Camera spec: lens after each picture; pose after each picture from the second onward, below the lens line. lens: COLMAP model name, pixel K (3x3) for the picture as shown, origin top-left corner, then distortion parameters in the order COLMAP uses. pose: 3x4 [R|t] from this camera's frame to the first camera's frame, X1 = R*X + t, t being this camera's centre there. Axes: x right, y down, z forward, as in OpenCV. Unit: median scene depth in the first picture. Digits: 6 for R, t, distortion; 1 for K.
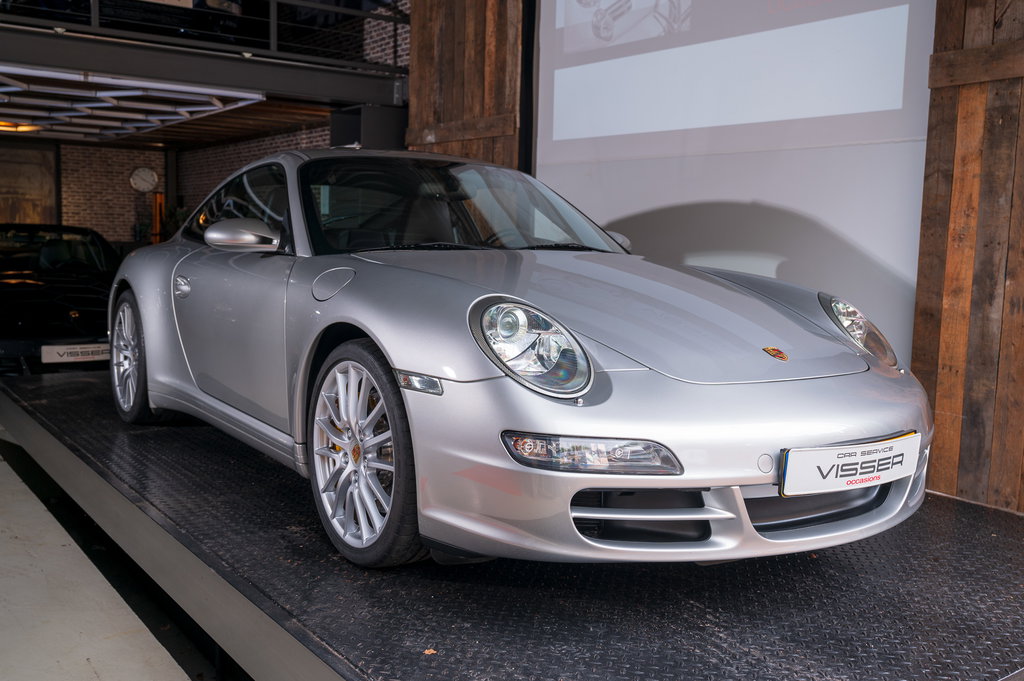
lens RADIAL K [[955.7, 0, 505.9], [0, 955.7, 335.7], [0, 0, 1]] dist [-0.003512, 0.007940]
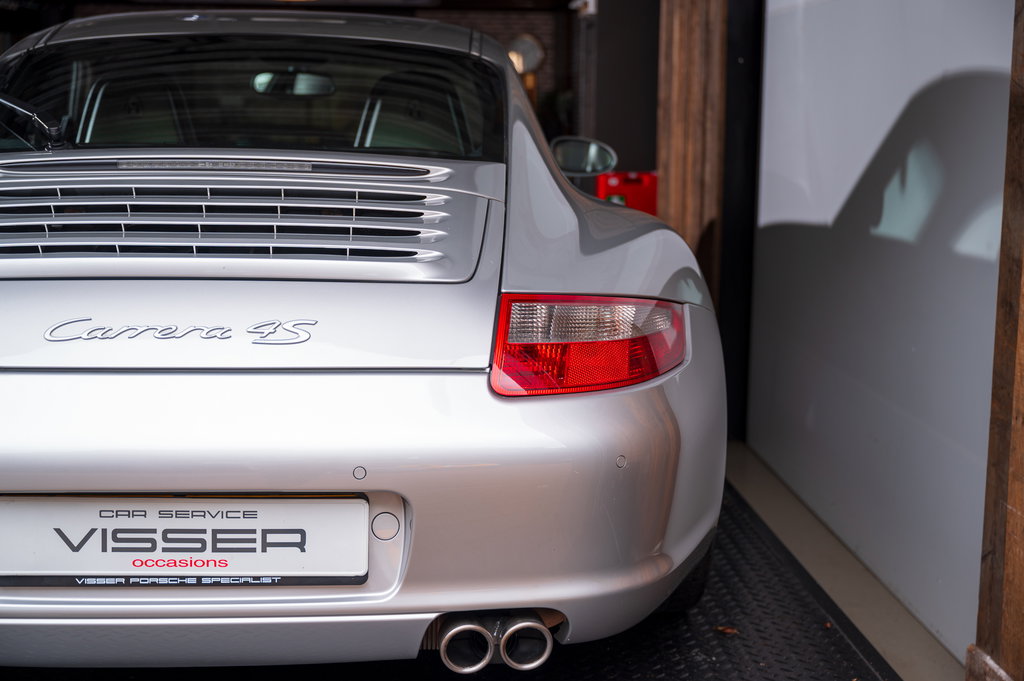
lens RADIAL K [[1460.2, 0, 512.0], [0, 1460.2, 340.5], [0, 0, 1]] dist [-0.004847, -0.019285]
pose [[0.844116, 0.064223, -0.532300, 0.635493], [-0.041089, 0.997629, 0.055208, -0.035114], [0.534584, -0.024730, 0.844754, 0.244571]]
